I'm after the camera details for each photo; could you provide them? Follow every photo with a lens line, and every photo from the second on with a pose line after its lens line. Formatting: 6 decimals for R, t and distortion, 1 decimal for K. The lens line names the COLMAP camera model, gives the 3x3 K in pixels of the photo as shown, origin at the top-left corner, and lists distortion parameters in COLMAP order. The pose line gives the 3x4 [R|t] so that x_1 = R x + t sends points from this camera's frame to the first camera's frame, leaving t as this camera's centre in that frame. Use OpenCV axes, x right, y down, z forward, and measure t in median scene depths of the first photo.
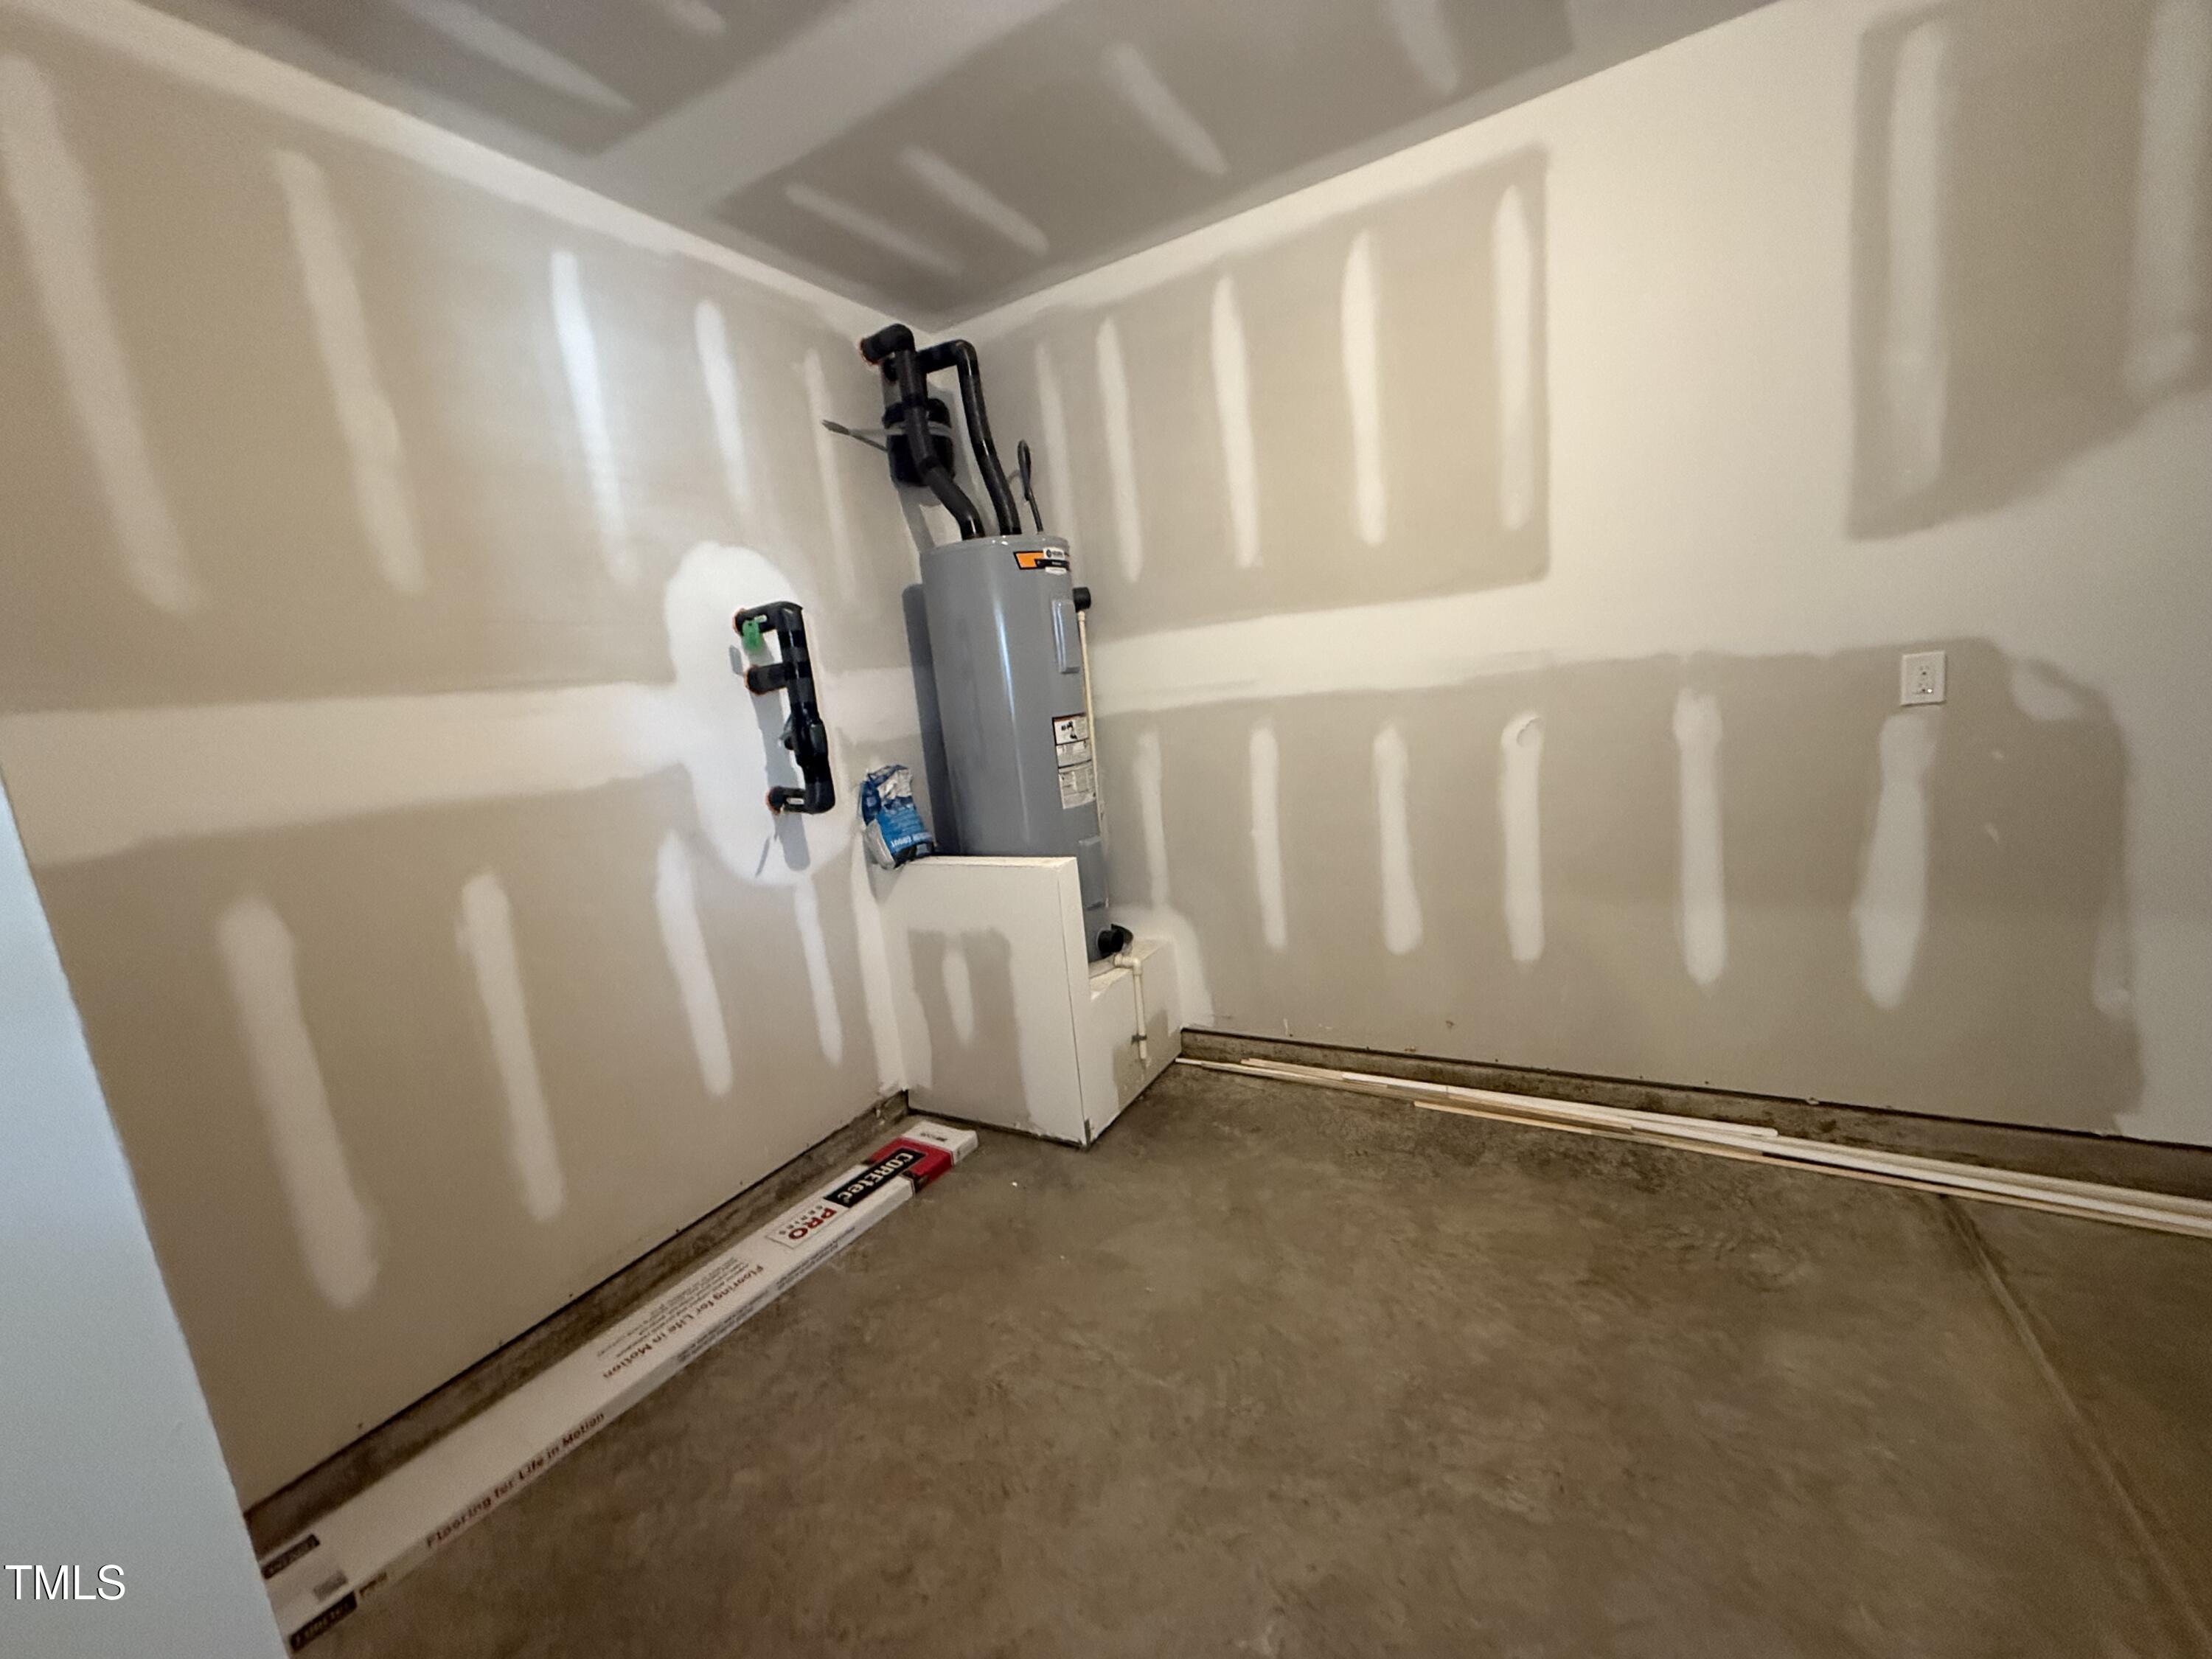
lens RADIAL K [[881.4, 0, 1101.5], [0, 881.4, 823.6], [0, 0, 1]] dist [0.000353, 0.000368]
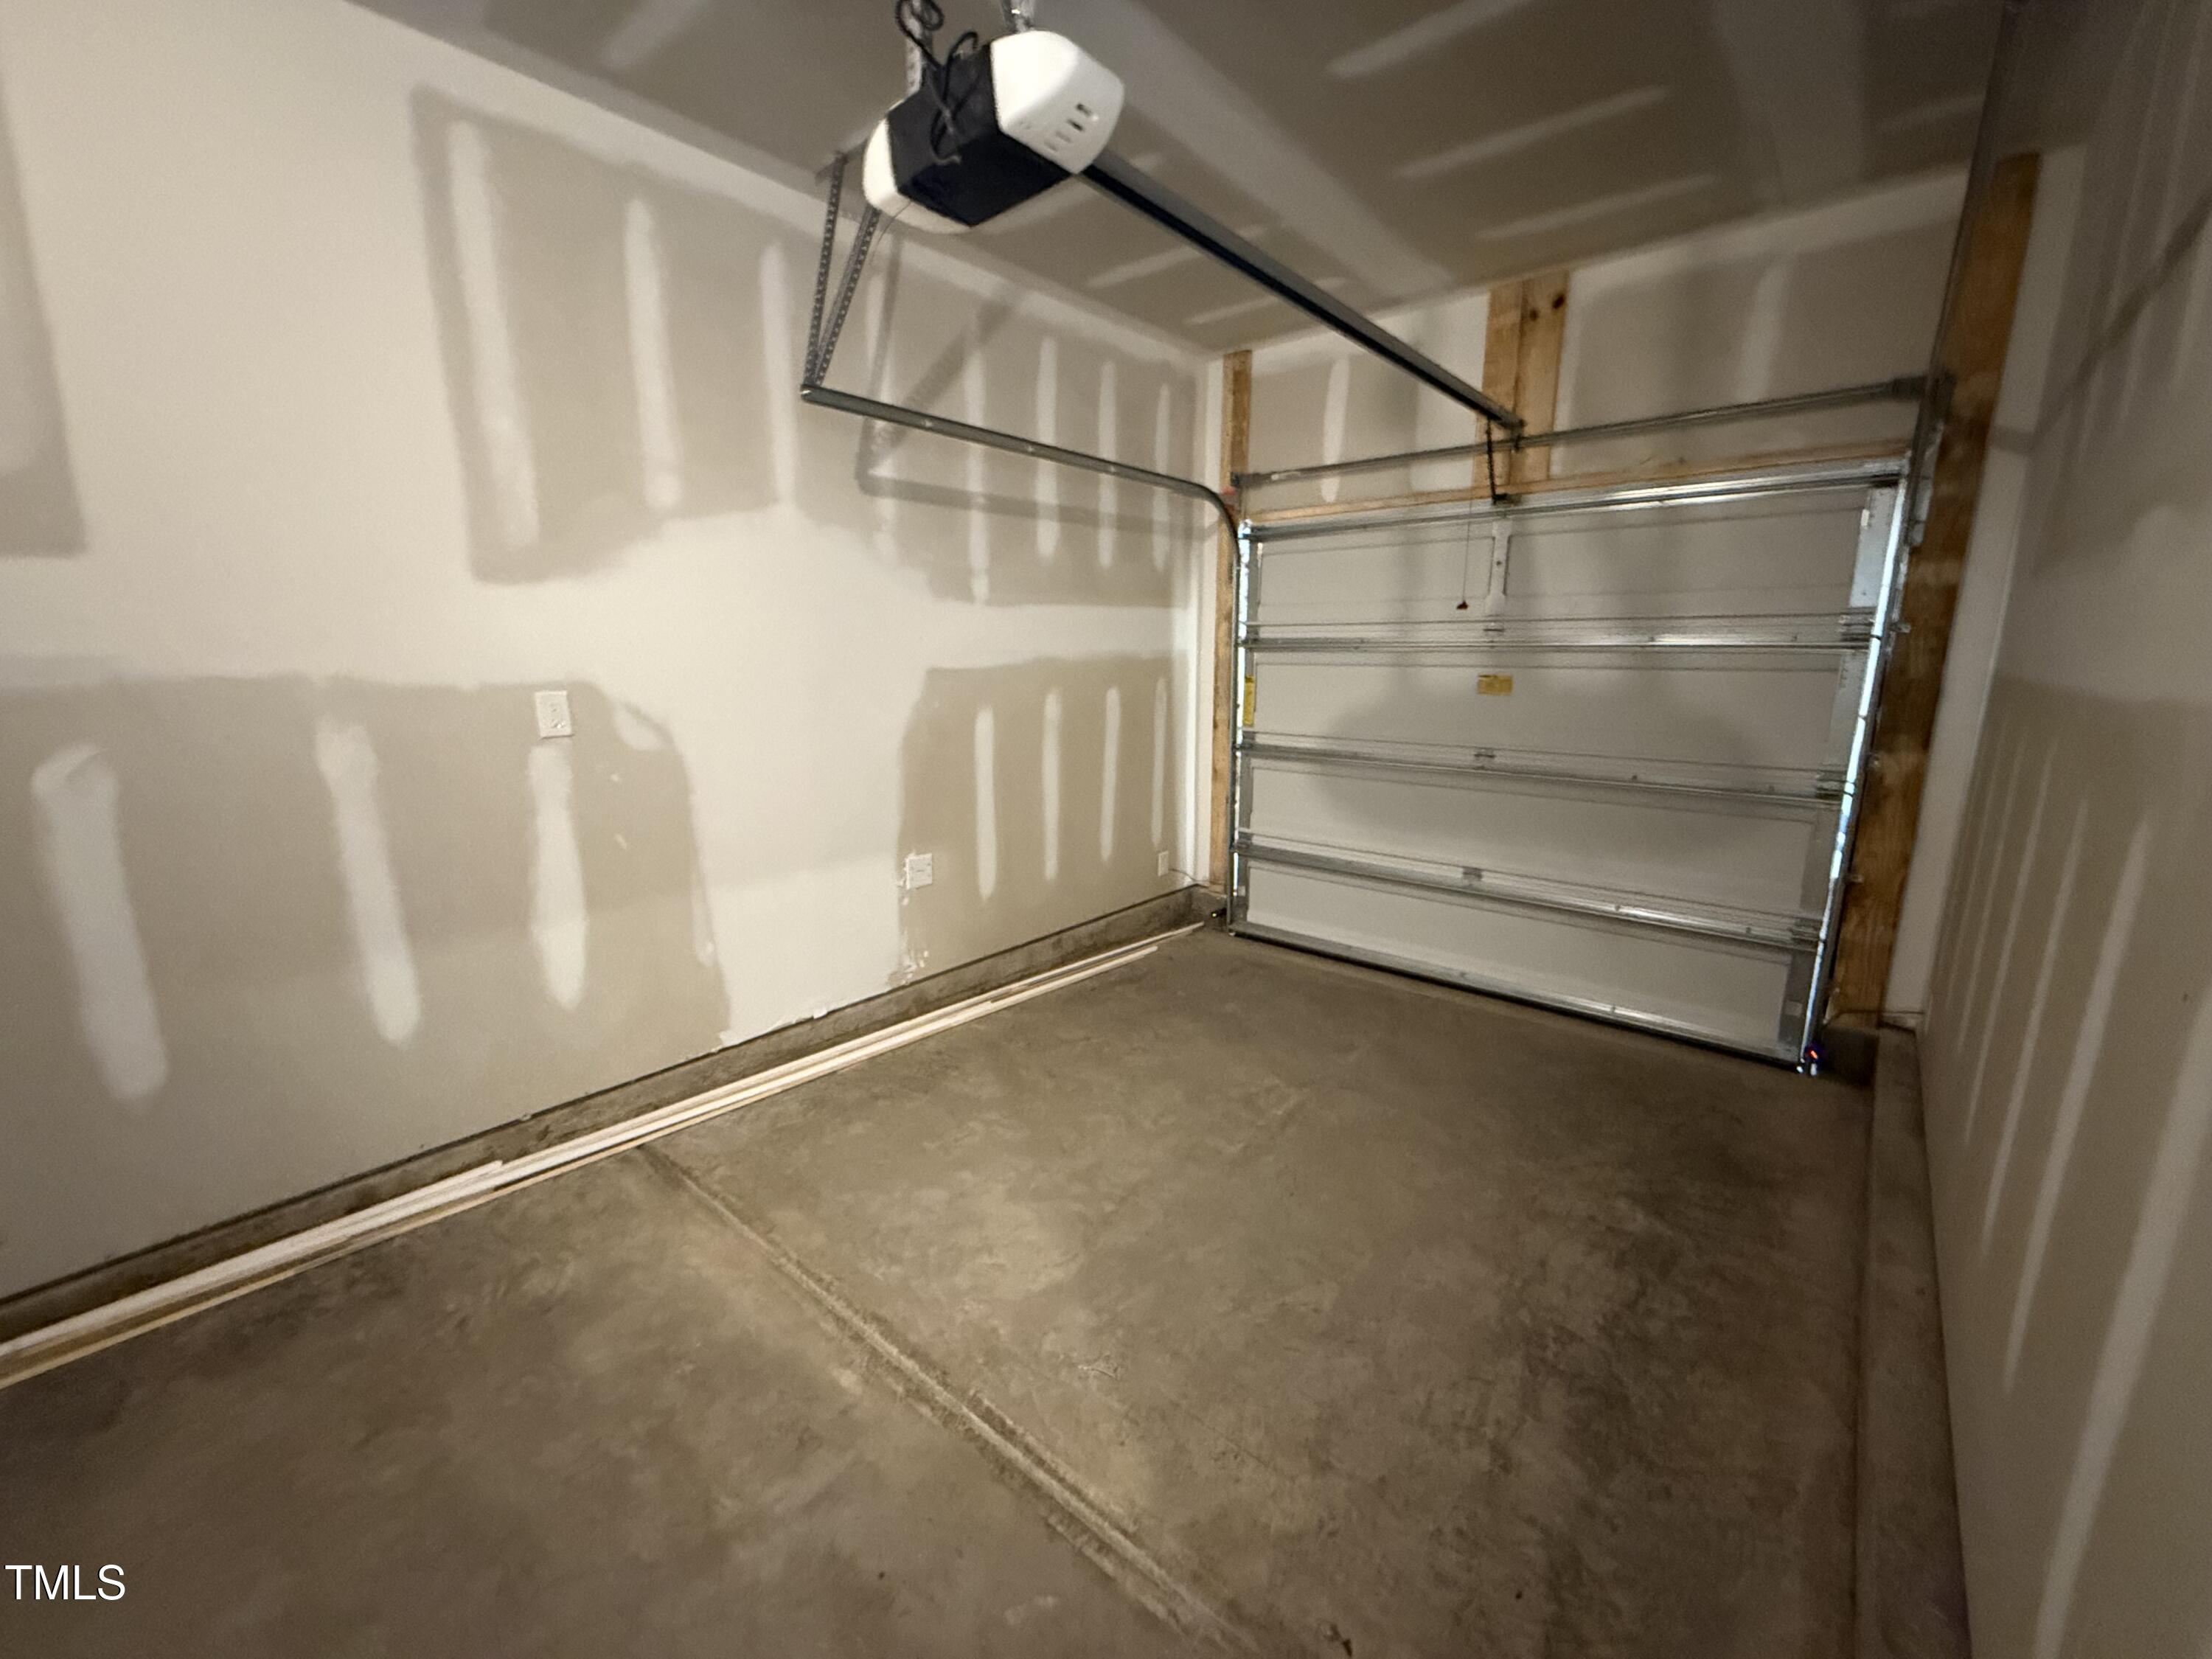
lens RADIAL K [[881.4, 0, 1101.5], [0, 881.4, 823.6], [0, 0, 1]] dist [0.000353, 0.000368]
pose [[0.182842, -0.081031, 0.979797, -0.063451], [0.137783, 0.988874, 0.056069, 0.008434], [-0.973440, 0.124748, 0.191972, 0.103714]]
